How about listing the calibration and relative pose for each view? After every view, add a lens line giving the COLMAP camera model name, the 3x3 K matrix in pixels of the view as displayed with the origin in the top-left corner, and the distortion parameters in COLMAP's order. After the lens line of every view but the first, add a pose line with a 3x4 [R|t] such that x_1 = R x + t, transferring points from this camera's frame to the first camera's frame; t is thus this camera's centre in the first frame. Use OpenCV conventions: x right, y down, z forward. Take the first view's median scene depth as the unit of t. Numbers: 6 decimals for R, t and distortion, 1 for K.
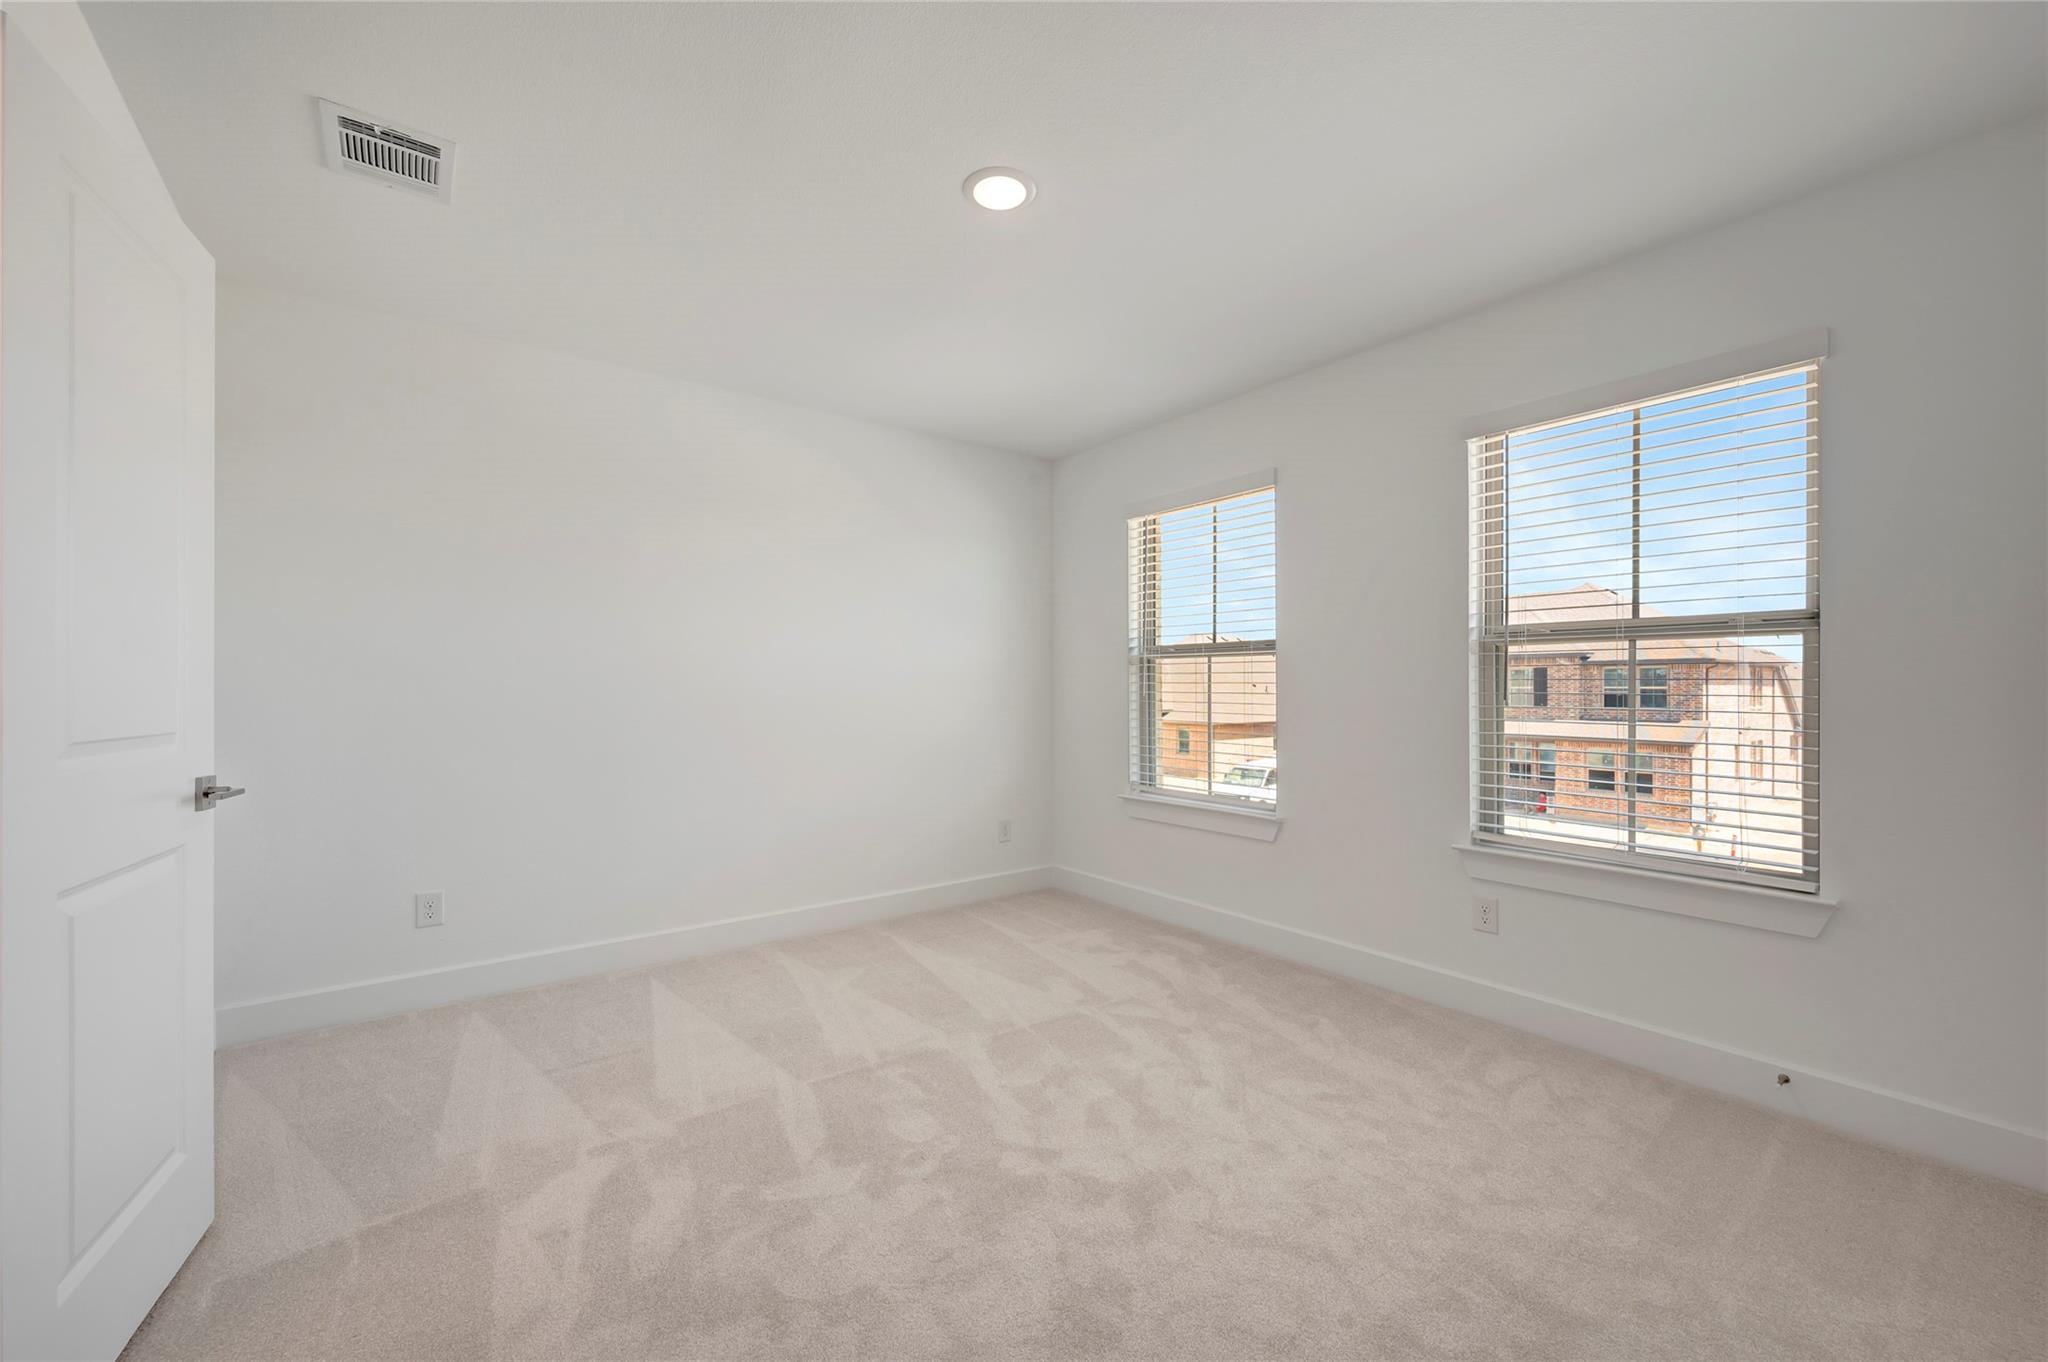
lens RADIAL K [[822.6, 0, 975.0], [0, 822.6, 690.3], [0, 0, 1]] dist [0.000582, 0.000060]
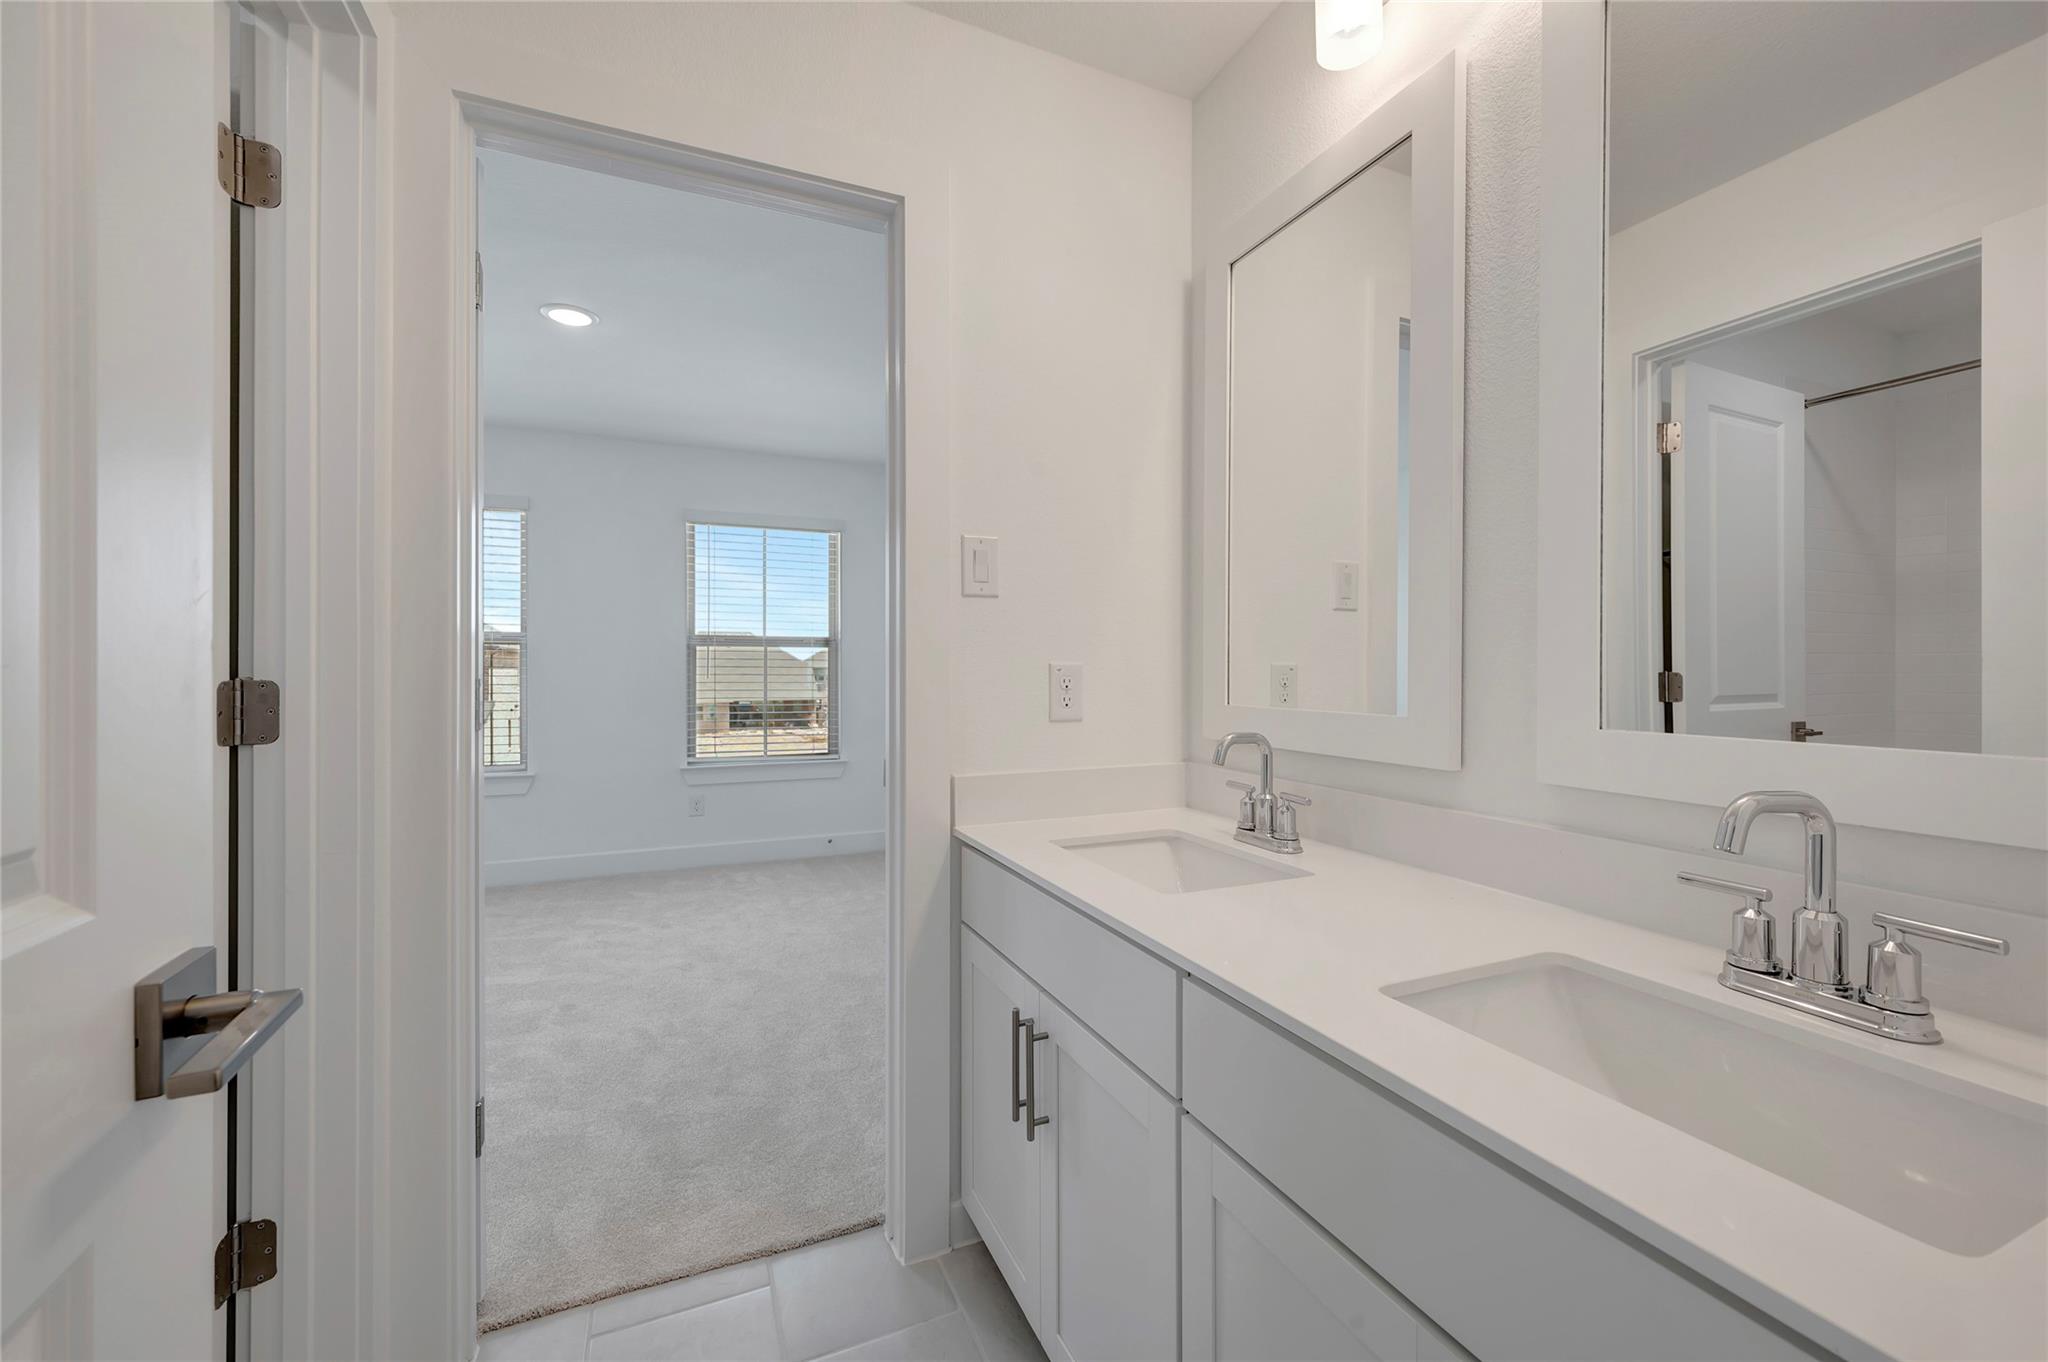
lens RADIAL K [[822.6, 0, 1025.8], [0, 822.6, 671.9], [0, 0, 1]] dist [0.000582, 0.000060]
pose [[0.231953, 0.002936, 0.972723, -1.020936], [-0.001351, 0.999995, -0.002696, 0.001496], [-0.972726, -0.000689, 0.231956, -0.061555]]
